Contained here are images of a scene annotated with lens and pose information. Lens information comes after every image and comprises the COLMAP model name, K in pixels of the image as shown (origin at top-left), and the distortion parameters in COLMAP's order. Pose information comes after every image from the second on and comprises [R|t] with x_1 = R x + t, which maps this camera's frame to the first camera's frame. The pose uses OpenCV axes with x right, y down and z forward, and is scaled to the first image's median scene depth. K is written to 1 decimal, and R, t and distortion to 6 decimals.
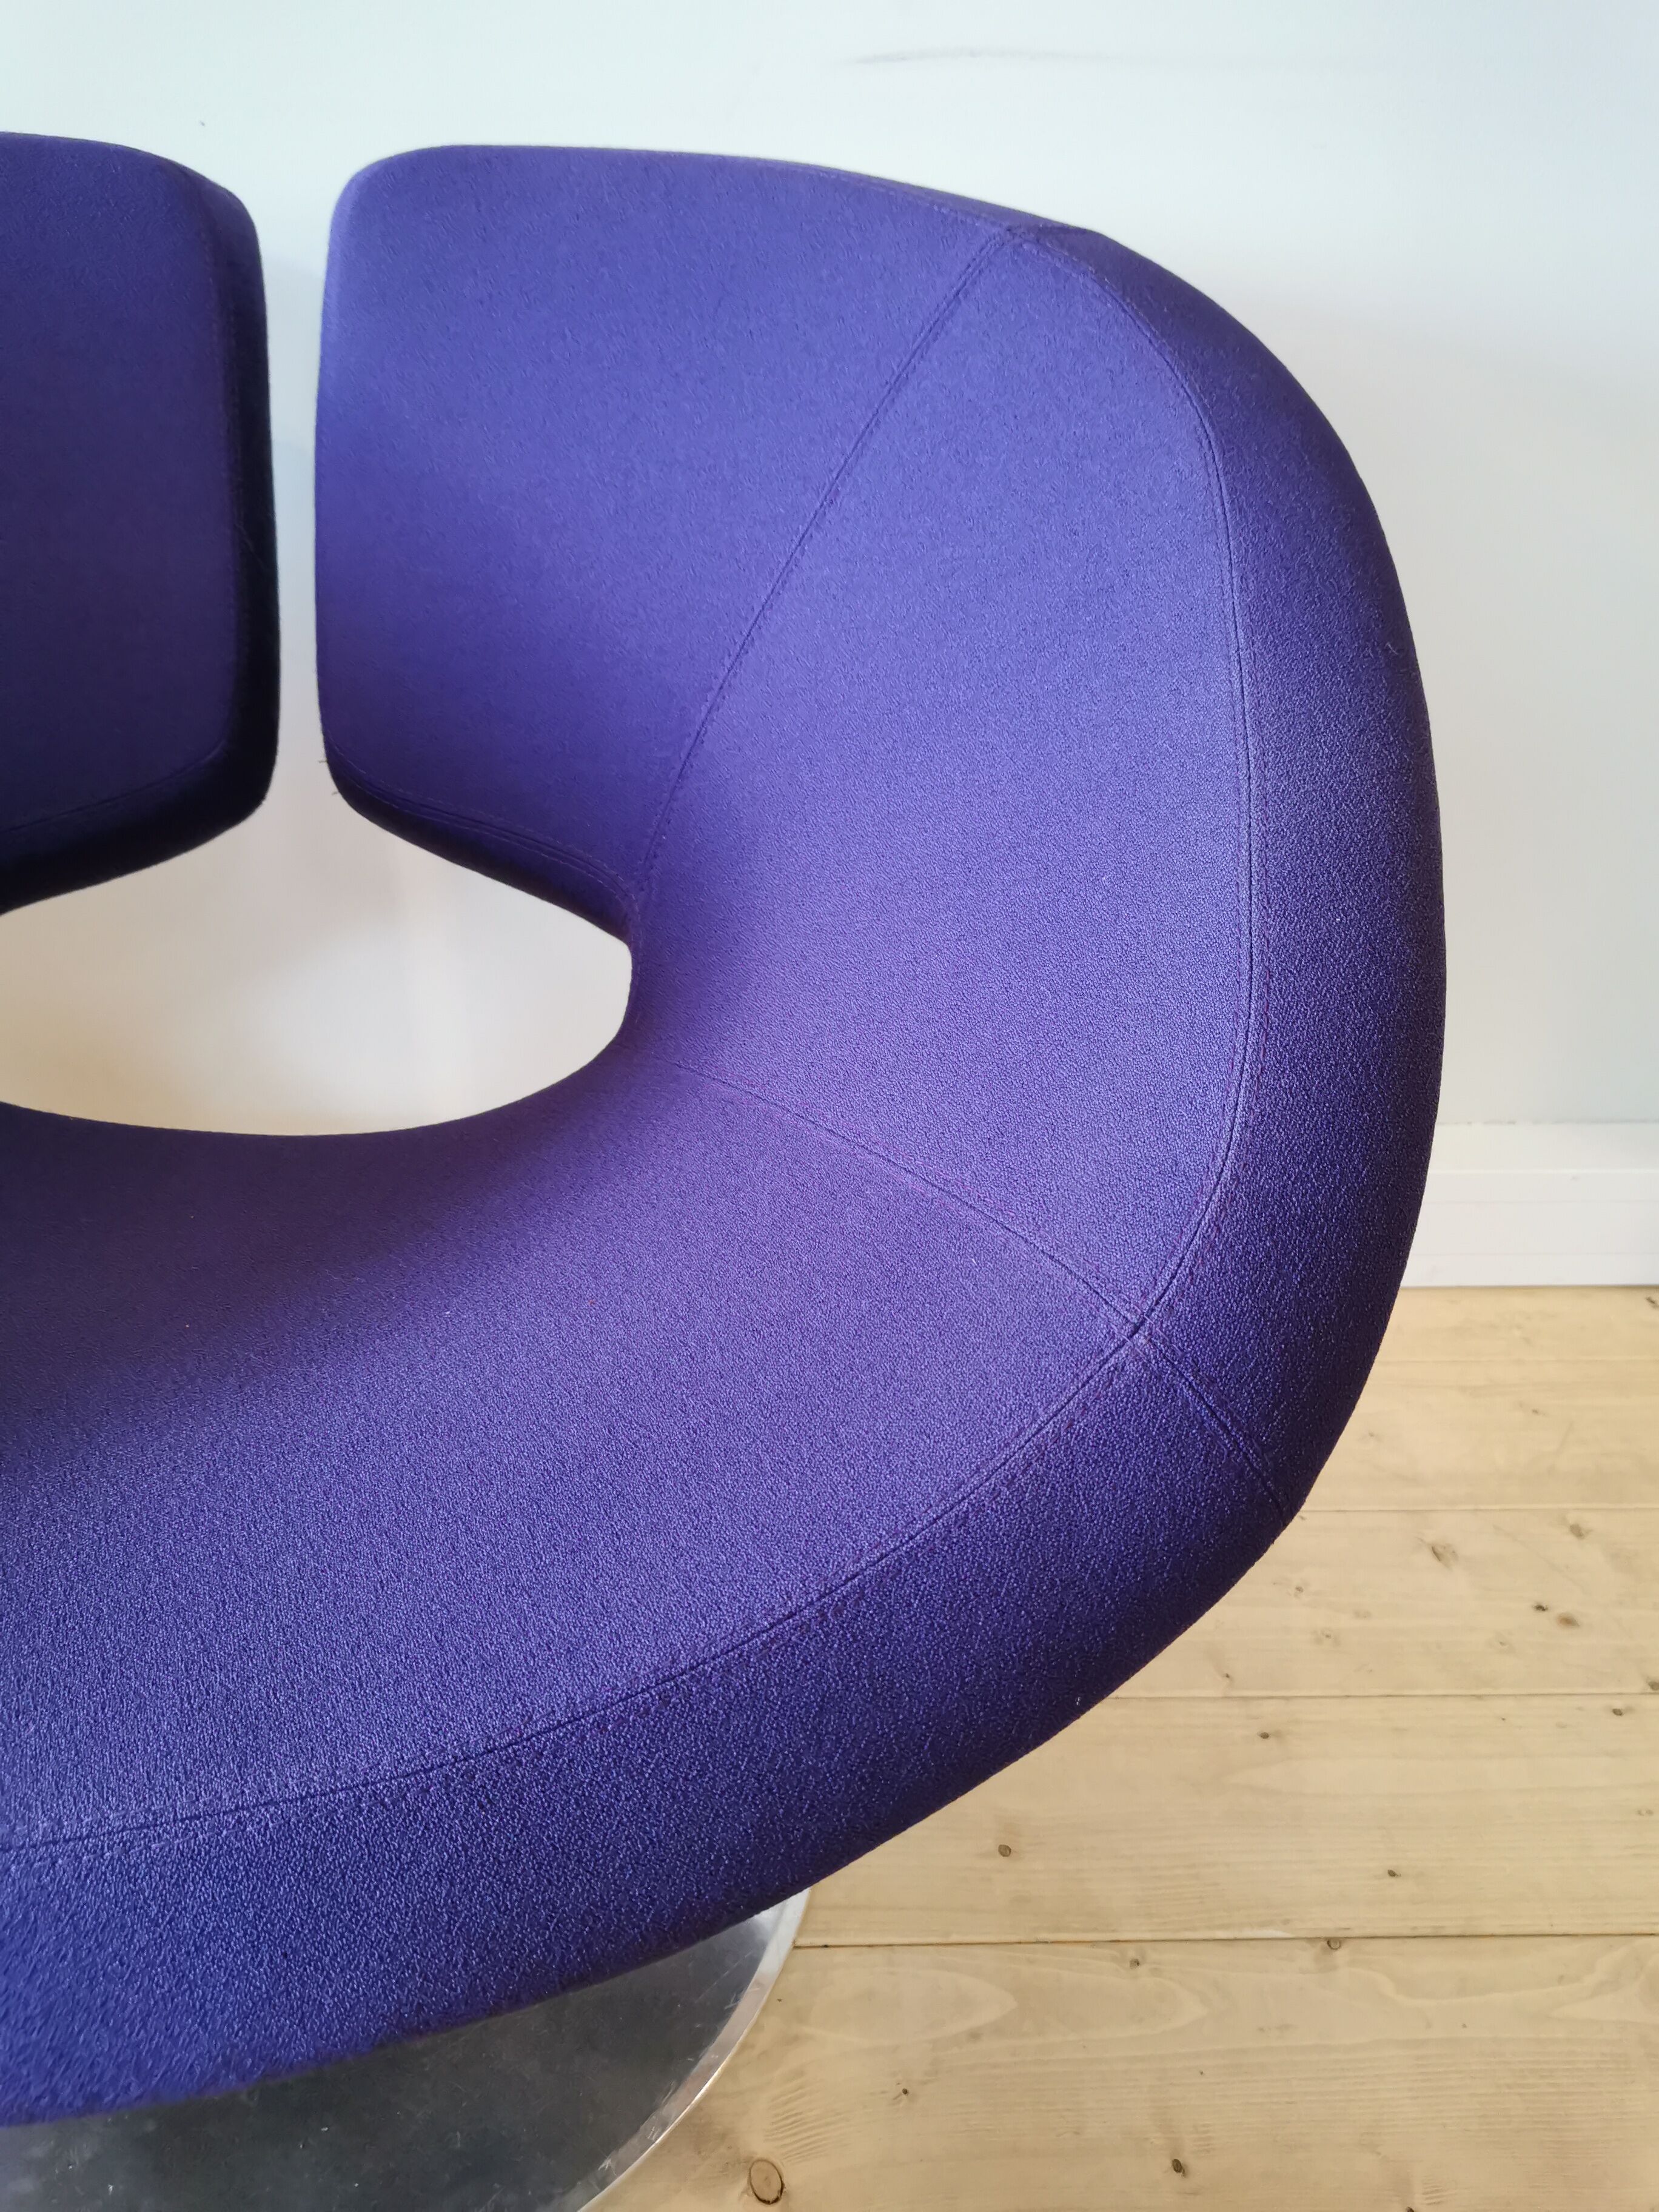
lens RADIAL K [[1809.5, 0, 835.6], [0, 1809.5, 1109.4], [0, 0, 1]] dist [0.011647, 0.003357]
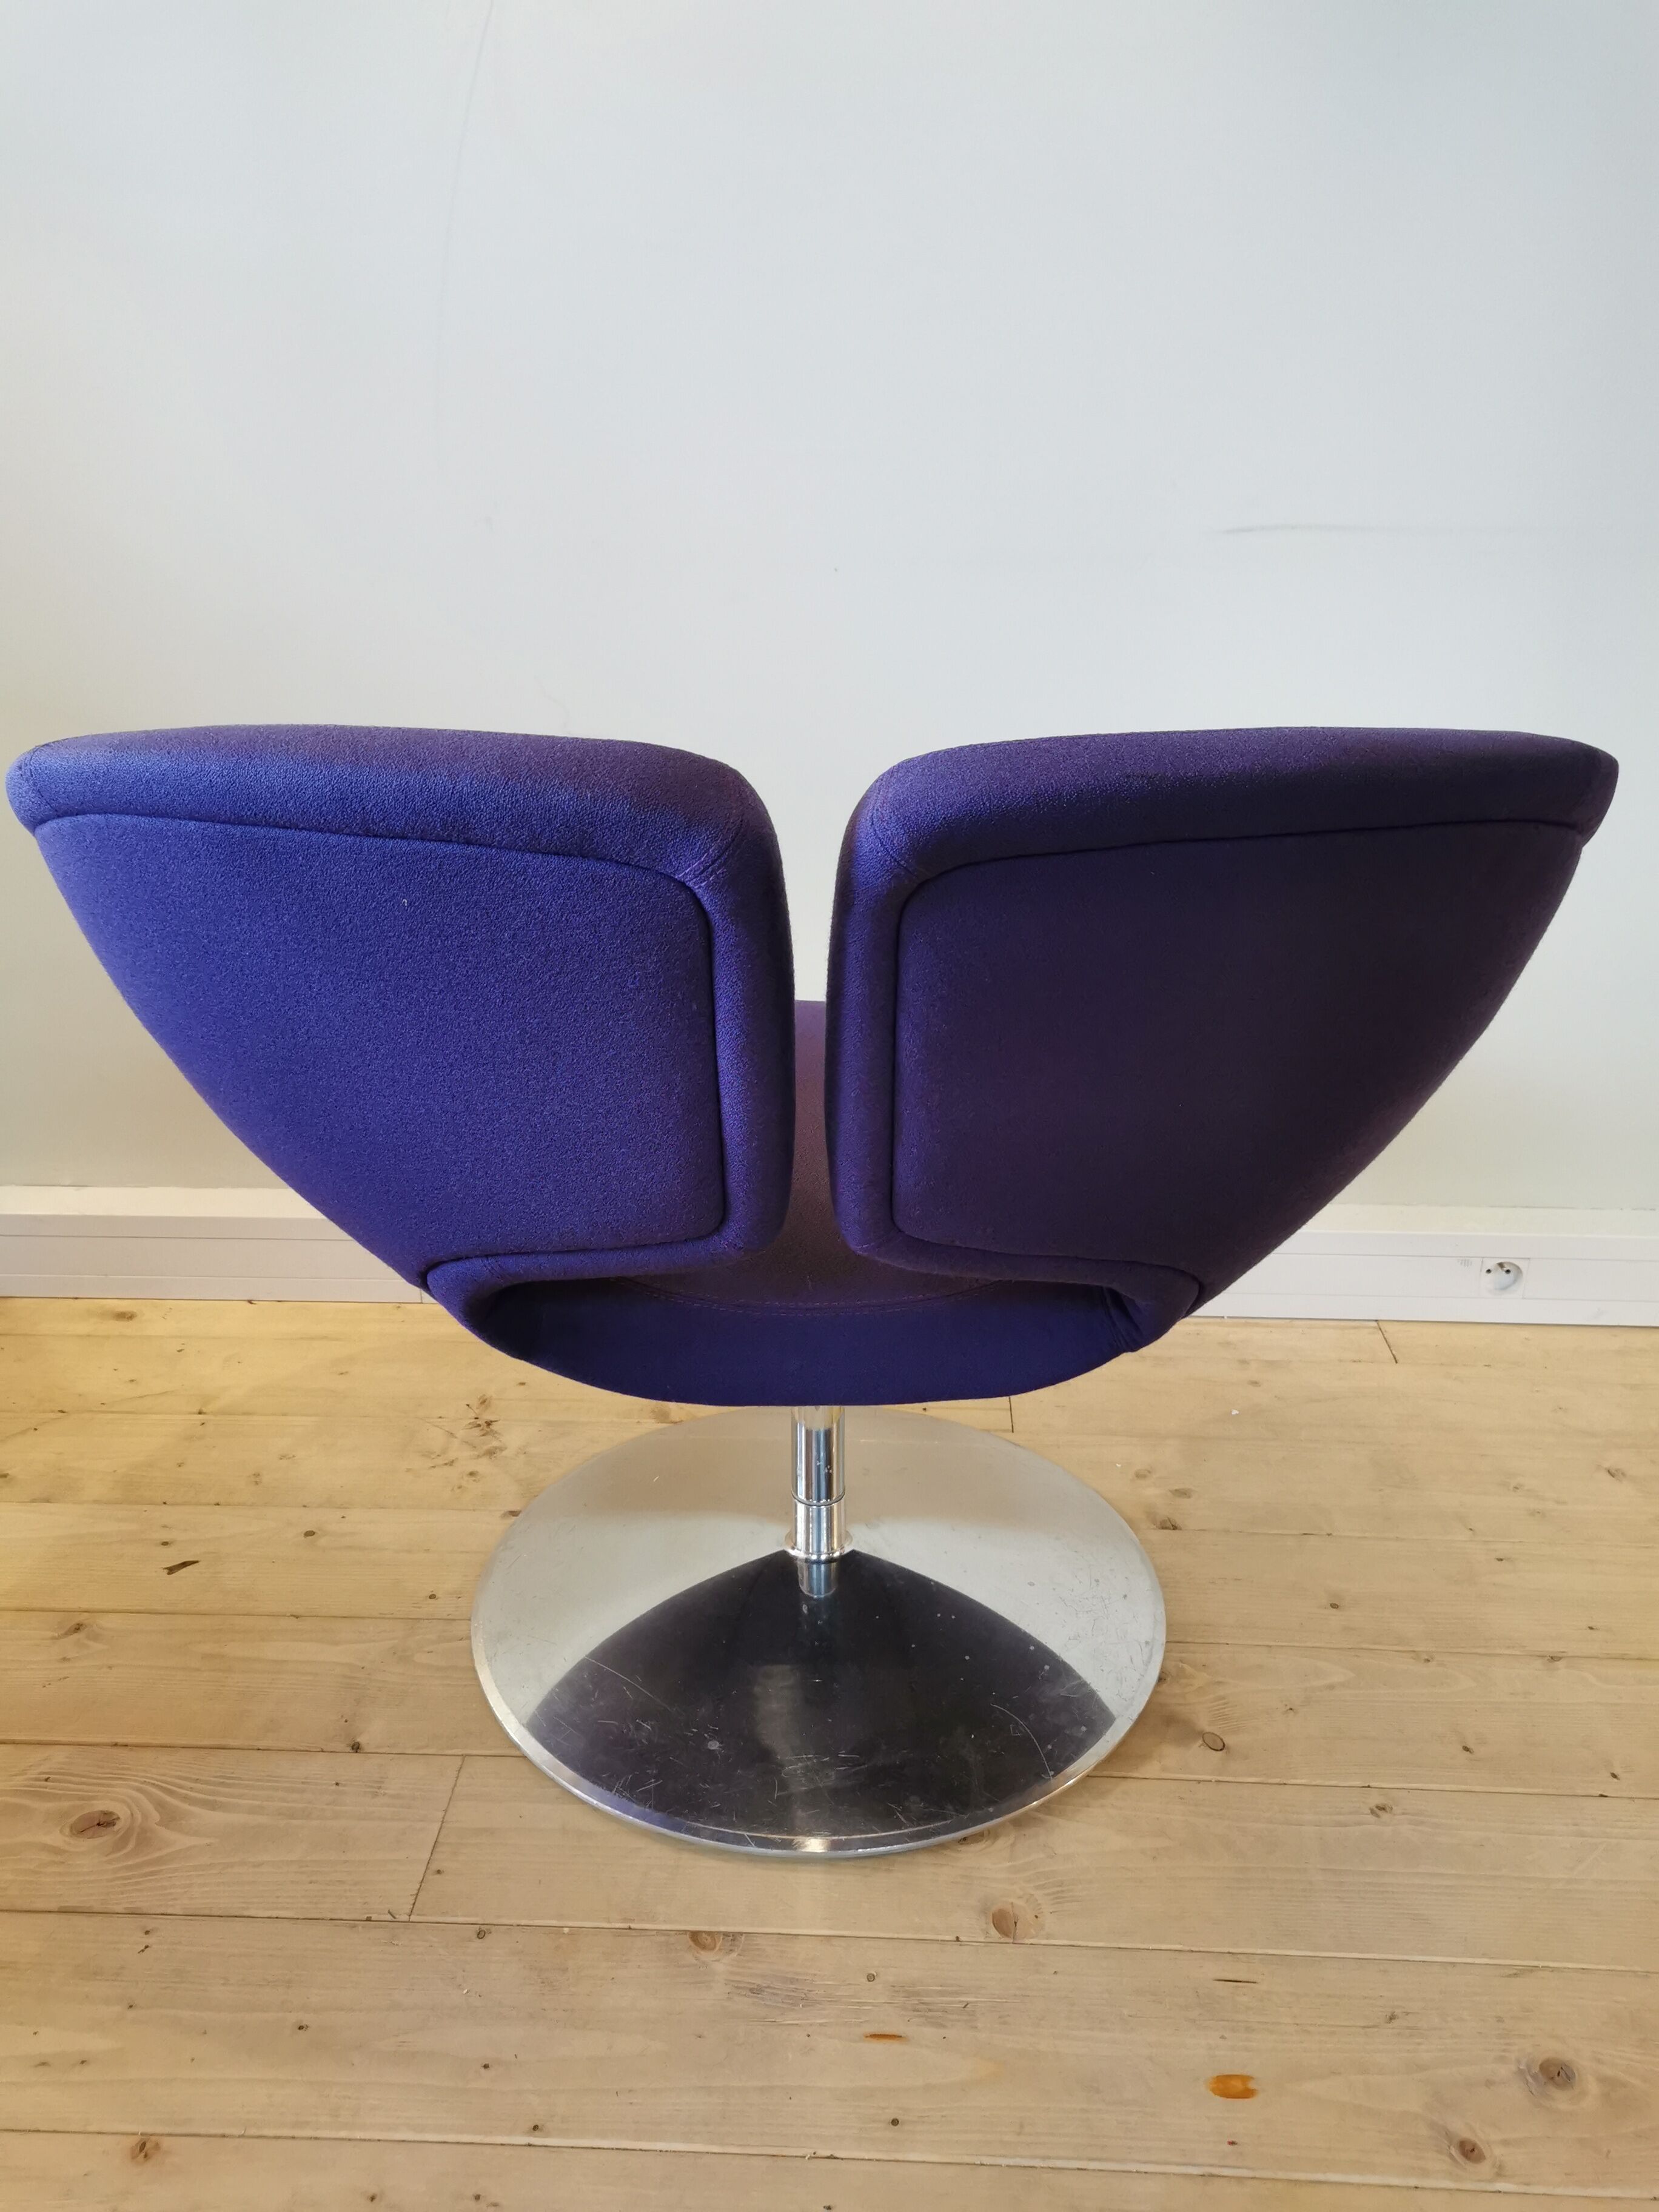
lens RADIAL K [[1809.5, 0, 797.3], [0, 1809.5, 1095.8], [0, 0, 1]] dist [0.011647, 0.003357]
pose [[0.996242, 0.018952, -0.084512, -0.256090], [-0.032065, 0.987138, -0.156622, 0.243497], [0.080457, 0.158744, 0.984036, -0.678696]]
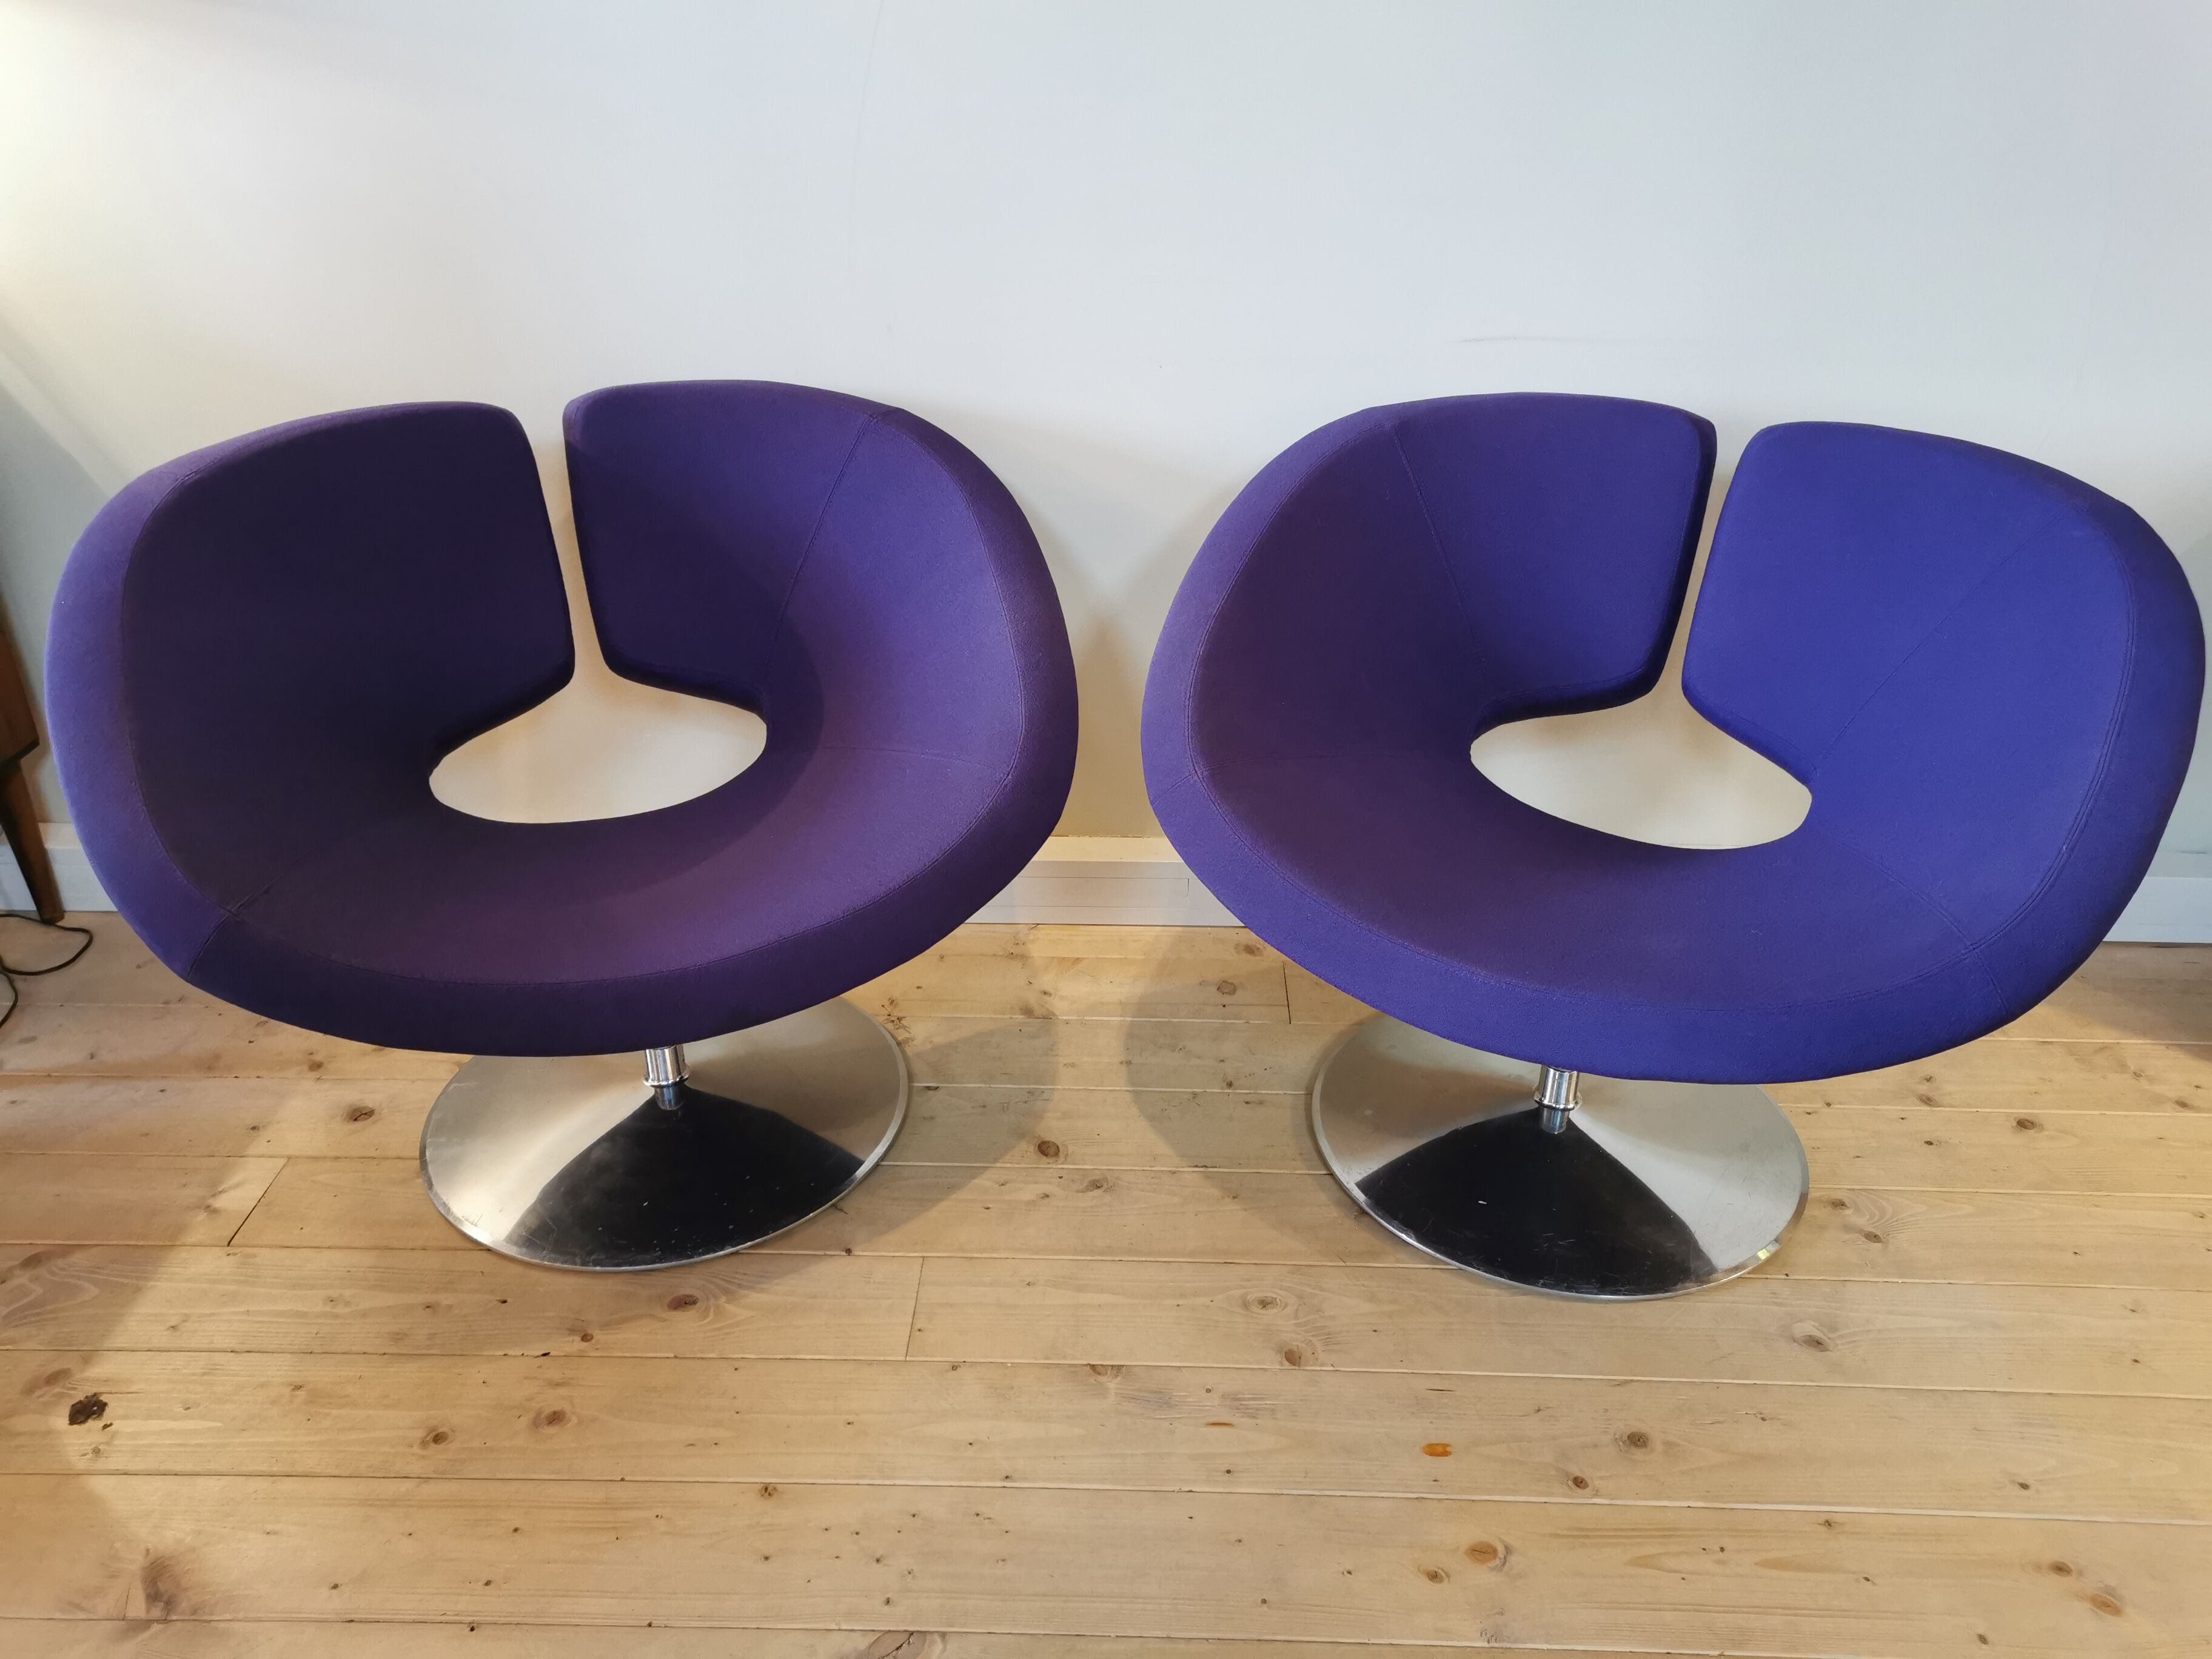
lens RADIAL K [[1809.5, 0, 1065.5], [0, 1809.5, 848.2], [0, 0, 1]] dist [0.011647, 0.003357]
pose [[0.997623, 0.023955, -0.064616, -0.341599], [-0.025813, 0.999272, -0.028077, 0.120072], [0.063897, 0.029678, 0.997515, -1.323114]]
